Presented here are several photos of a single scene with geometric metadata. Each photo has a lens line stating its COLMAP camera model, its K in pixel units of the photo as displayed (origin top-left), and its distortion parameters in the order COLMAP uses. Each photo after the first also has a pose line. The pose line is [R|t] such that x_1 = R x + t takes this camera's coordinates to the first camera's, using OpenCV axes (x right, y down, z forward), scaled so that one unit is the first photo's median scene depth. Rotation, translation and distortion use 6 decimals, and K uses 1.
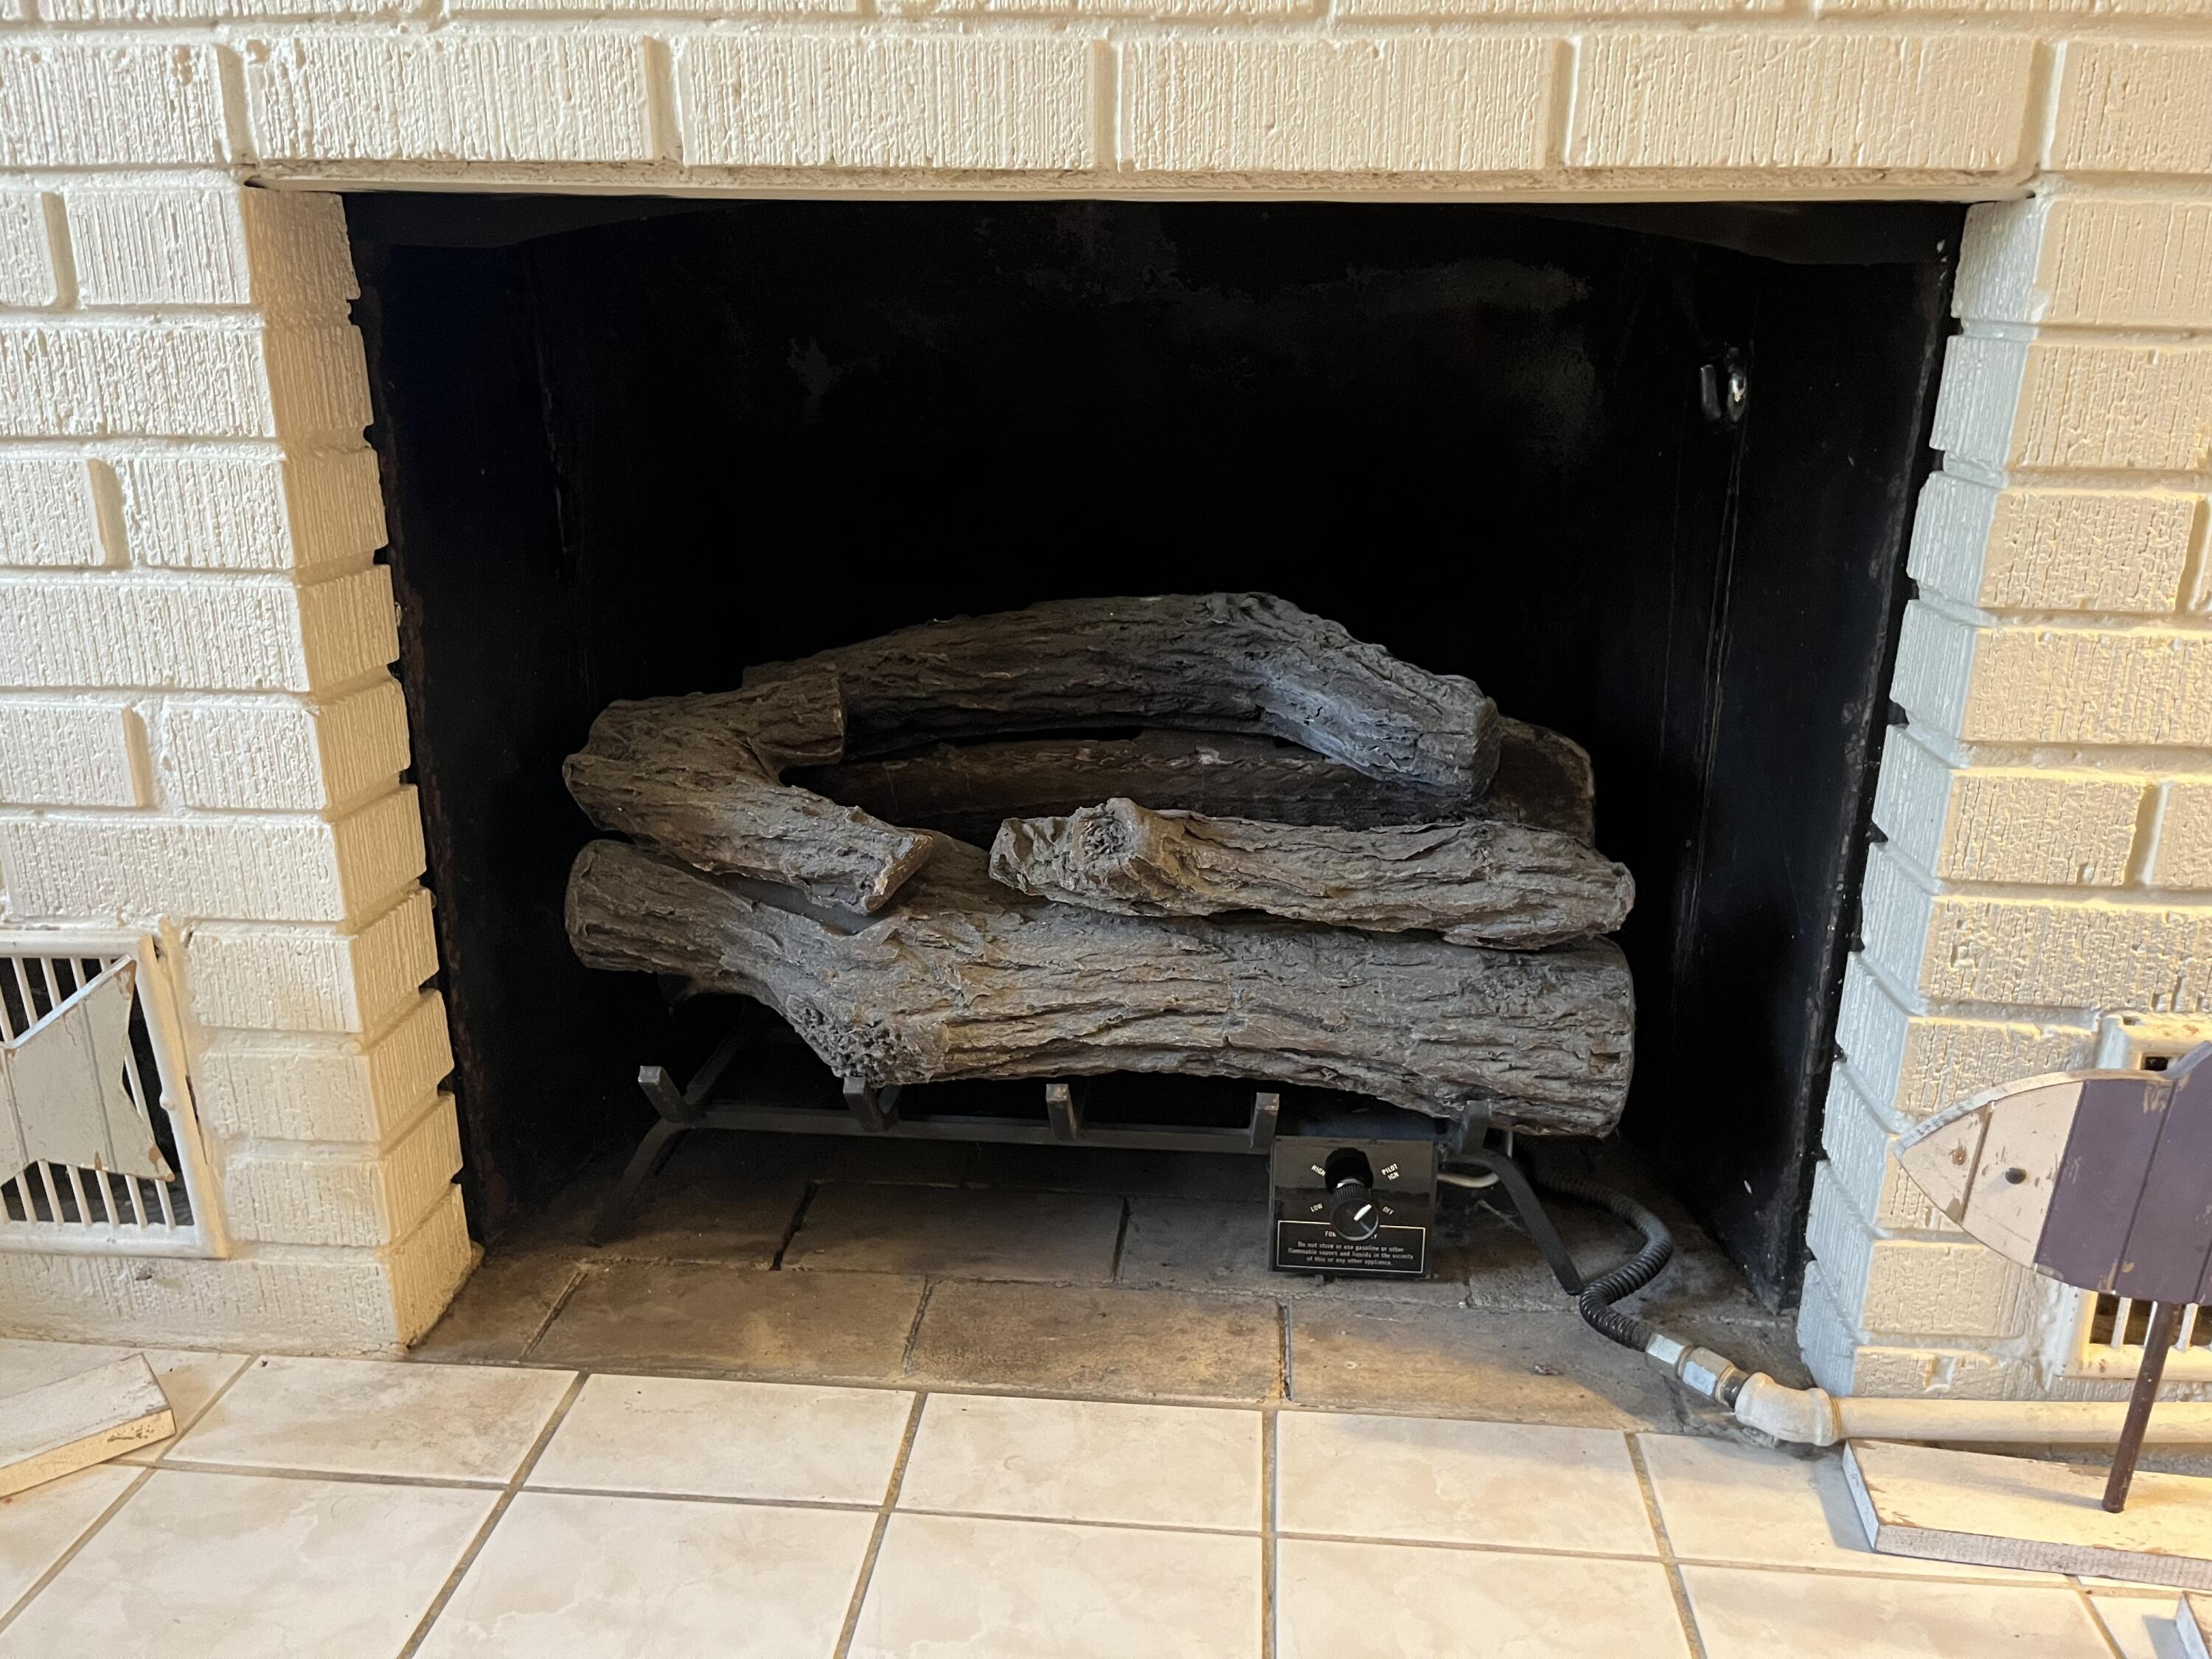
lens RADIAL K [[1683.7, 0, 1107.8], [0, 1683.7, 830.2], [0, 0, 1]] dist [0.063908, -0.067843]
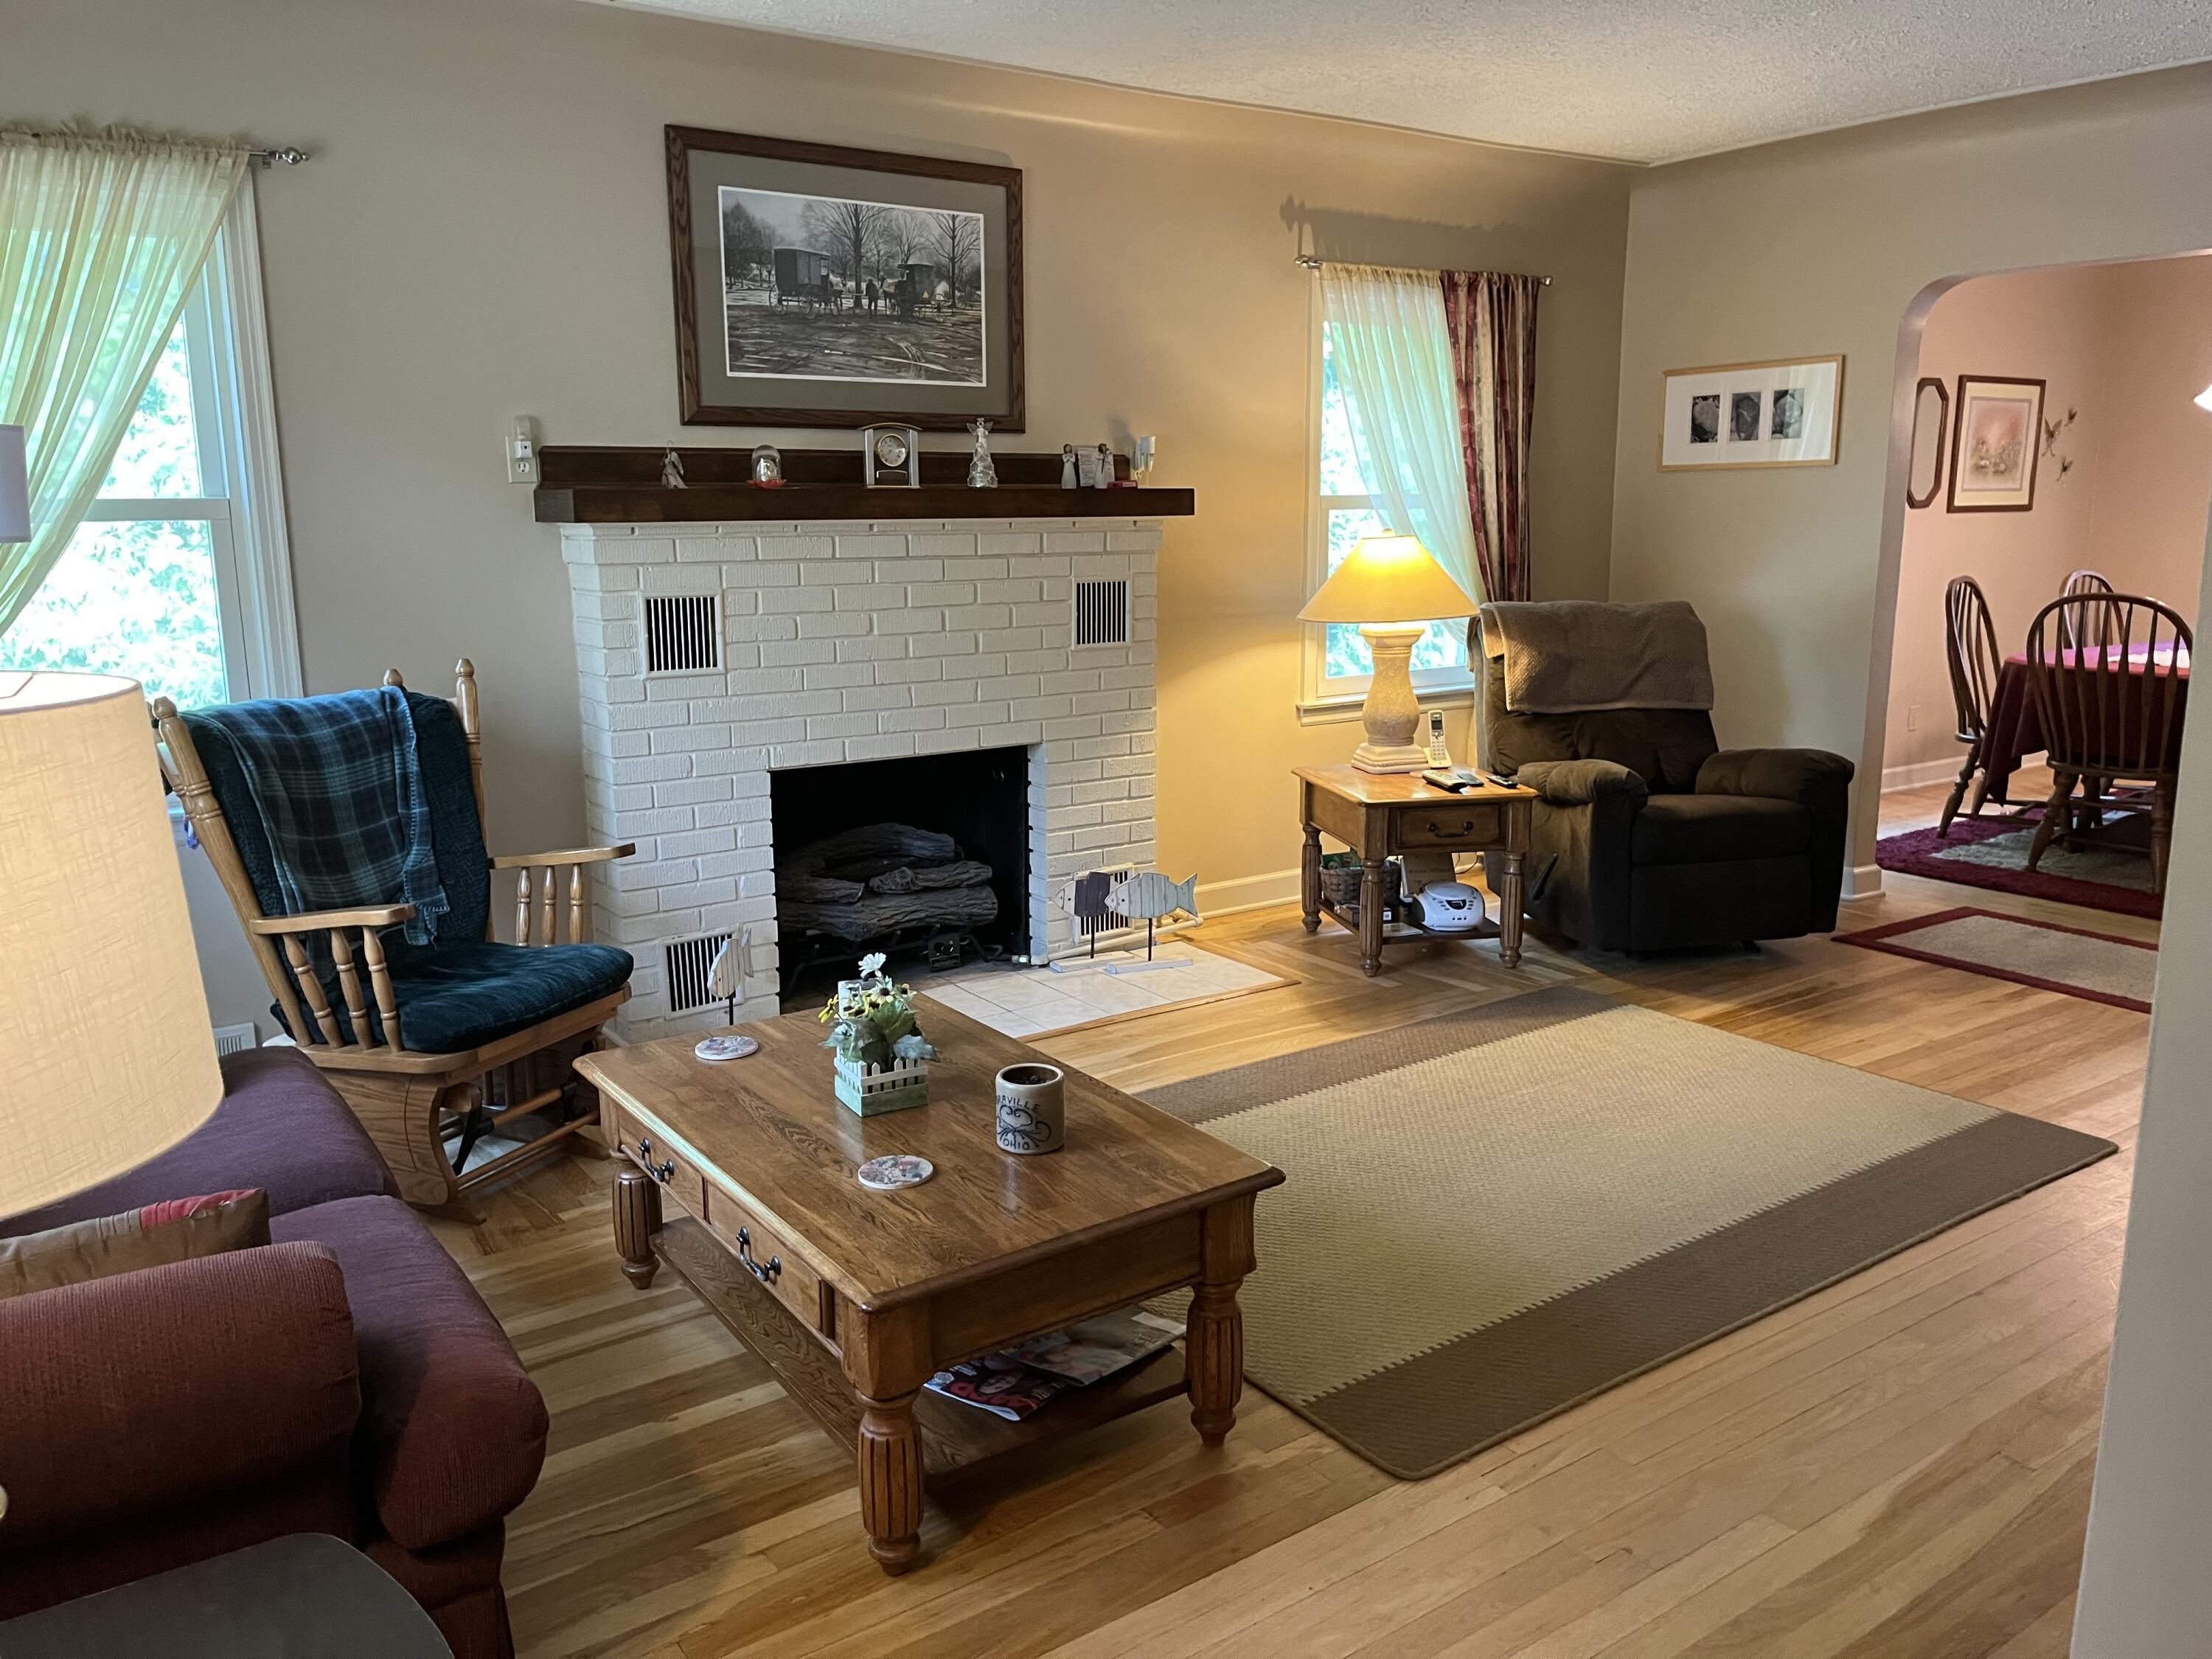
lens RADIAL K [[1683.7, 0, 1096.2], [0, 1683.7, 816.0], [0, 0, 1]] dist [0.063908, -0.067843]
pose [[0.774411, -0.136480, 0.617787, -2.487261], [0.207155, 0.977329, -0.043765, 0.161707], [-0.597808, 0.161870, 0.785126, -3.098342]]
